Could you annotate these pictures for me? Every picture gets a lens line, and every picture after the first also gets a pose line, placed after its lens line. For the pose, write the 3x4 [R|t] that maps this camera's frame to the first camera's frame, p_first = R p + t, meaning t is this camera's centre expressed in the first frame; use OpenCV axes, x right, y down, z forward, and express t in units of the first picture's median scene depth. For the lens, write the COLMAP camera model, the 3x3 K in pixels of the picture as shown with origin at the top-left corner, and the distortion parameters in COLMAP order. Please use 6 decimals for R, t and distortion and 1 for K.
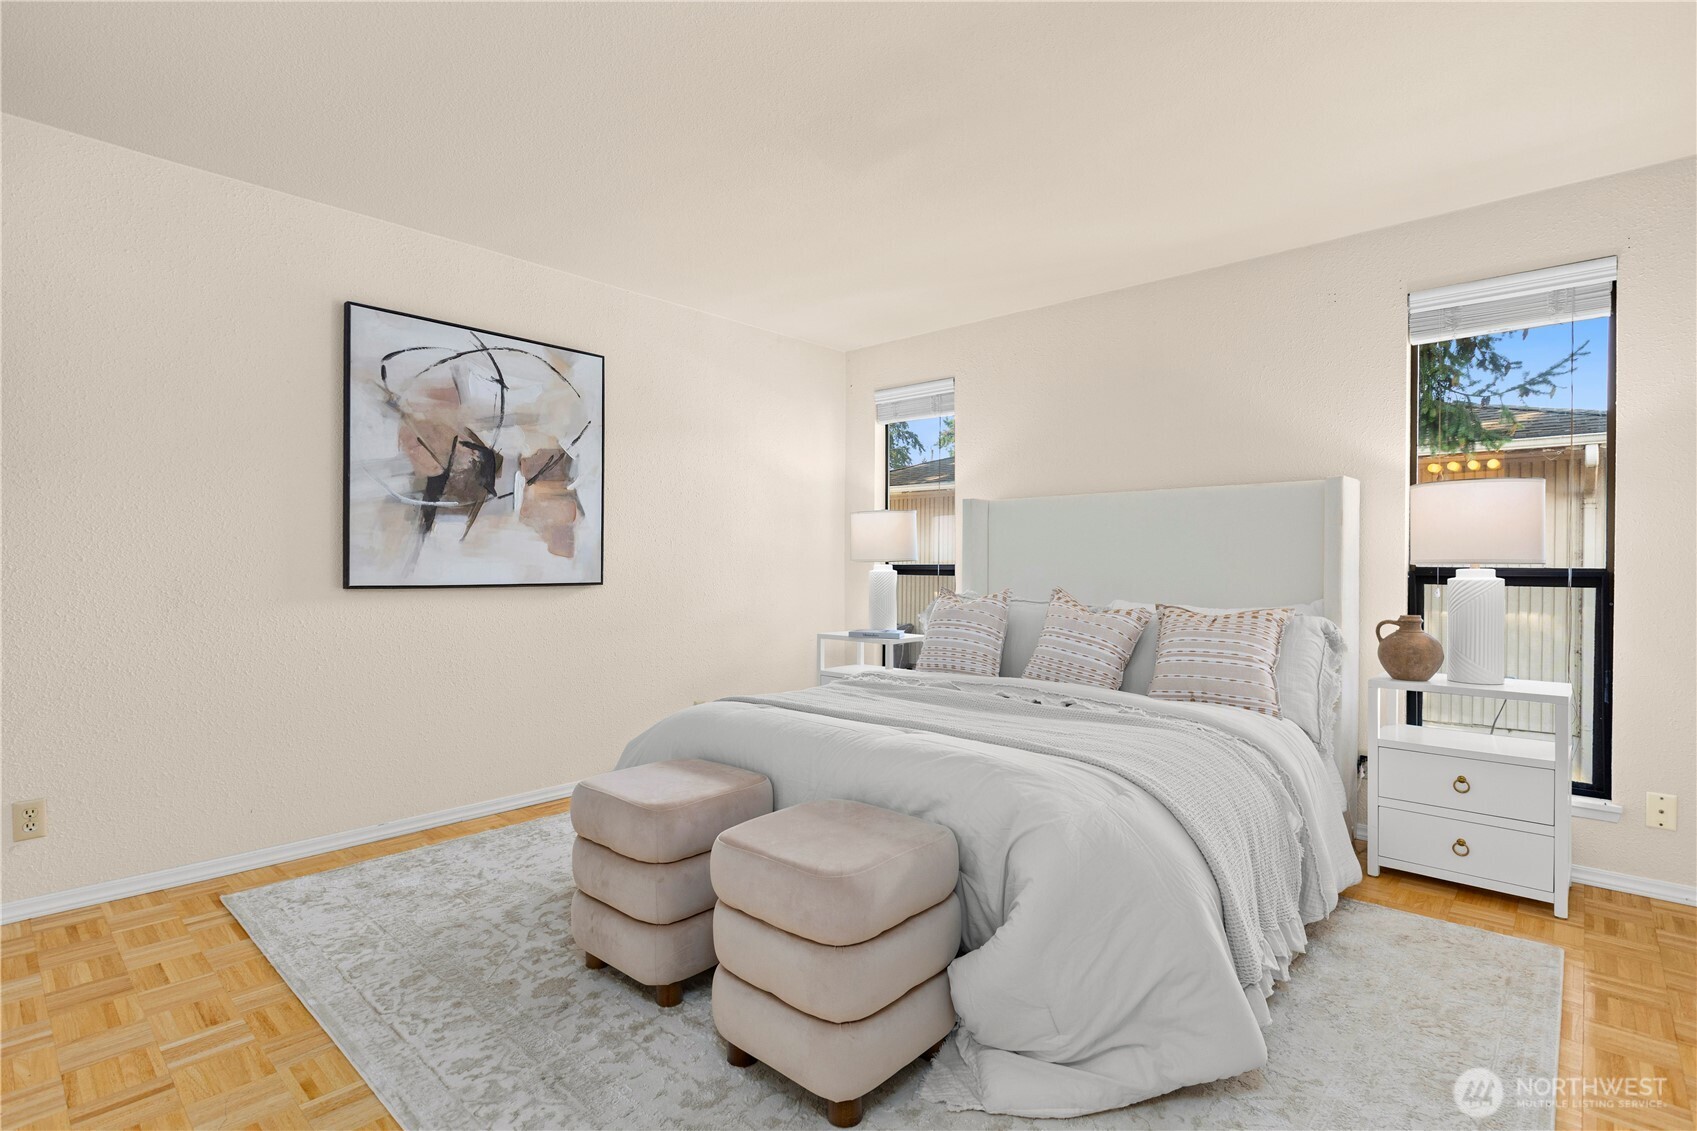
lens RADIAL K [[813.2, 0, 848.5], [0, 813.2, 565.5], [0, 0, 1]] dist [-0.000862, 0.000110]
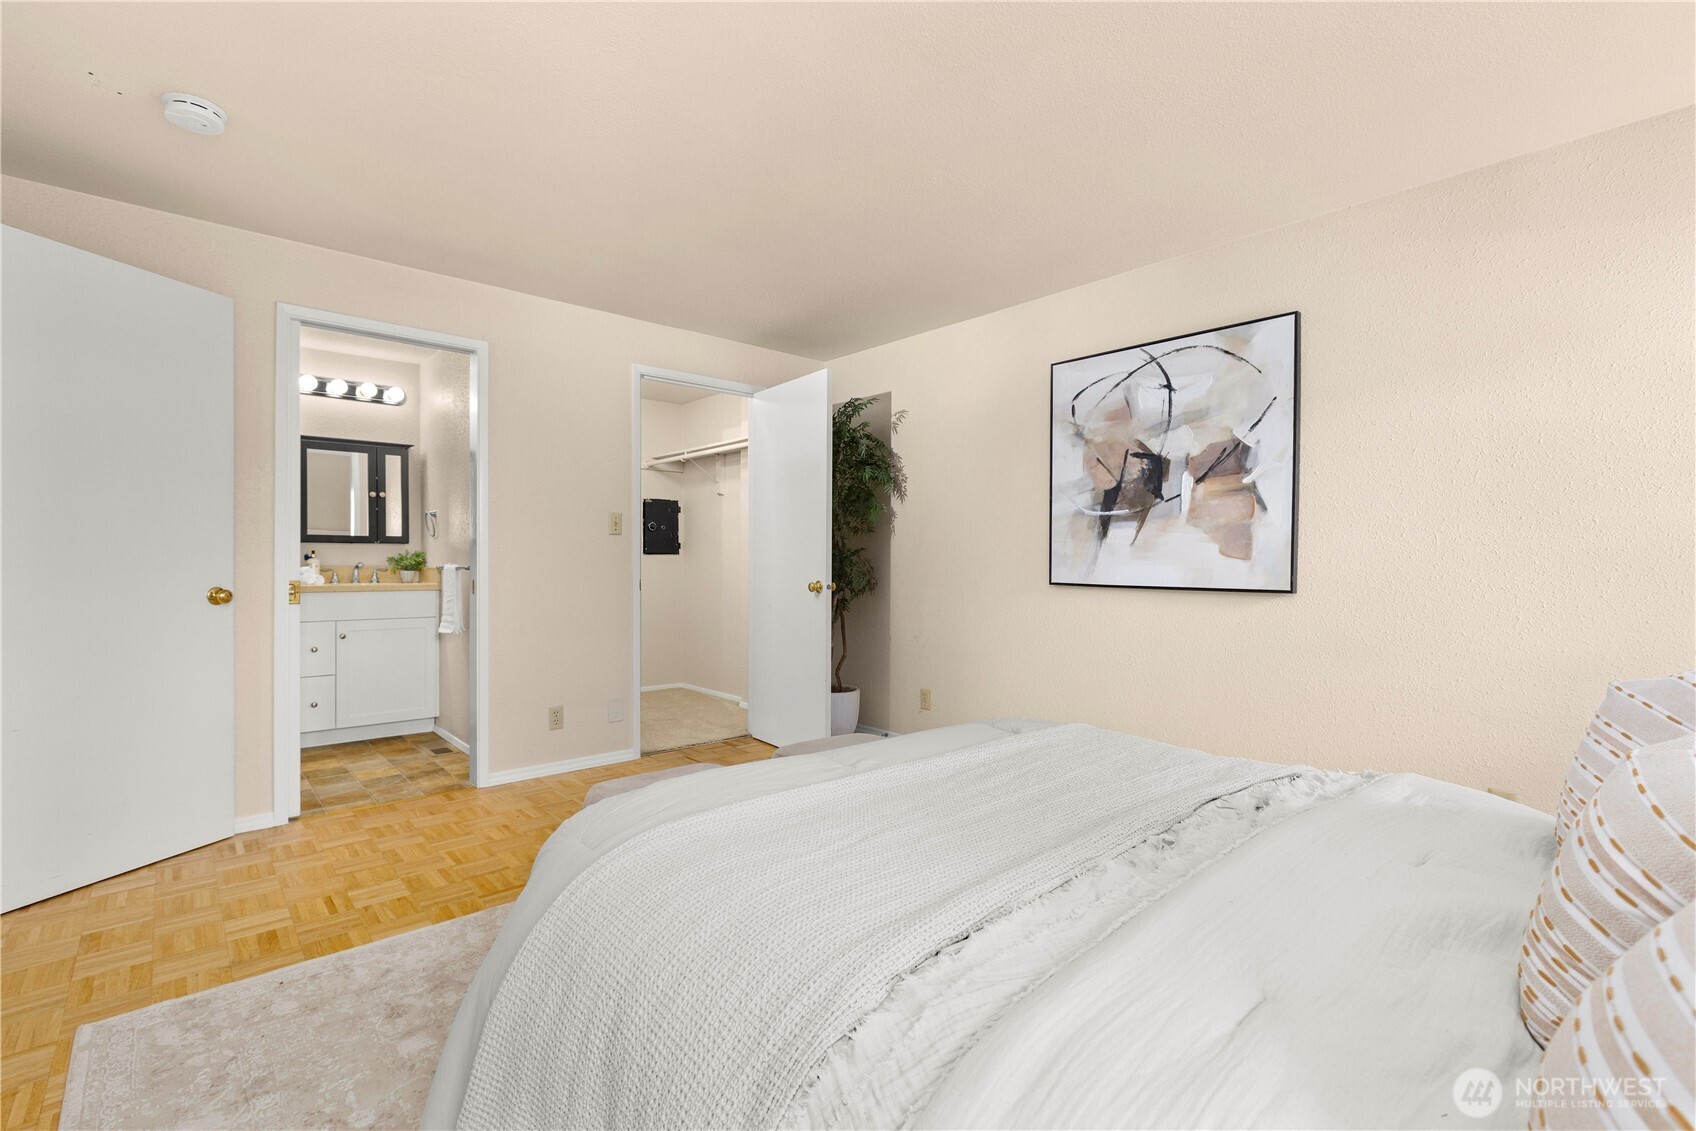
lens RADIAL K [[759.3, 0, 840.5], [0, 759.3, 560.7], [0, 0, 1]] dist [0.000283, -0.000090]
pose [[-0.109265, 0.002818, -0.994009, 0.563016], [-0.004582, 0.999984, 0.003338, -0.010739], [0.994002, 0.004919, -0.109250, 0.711068]]
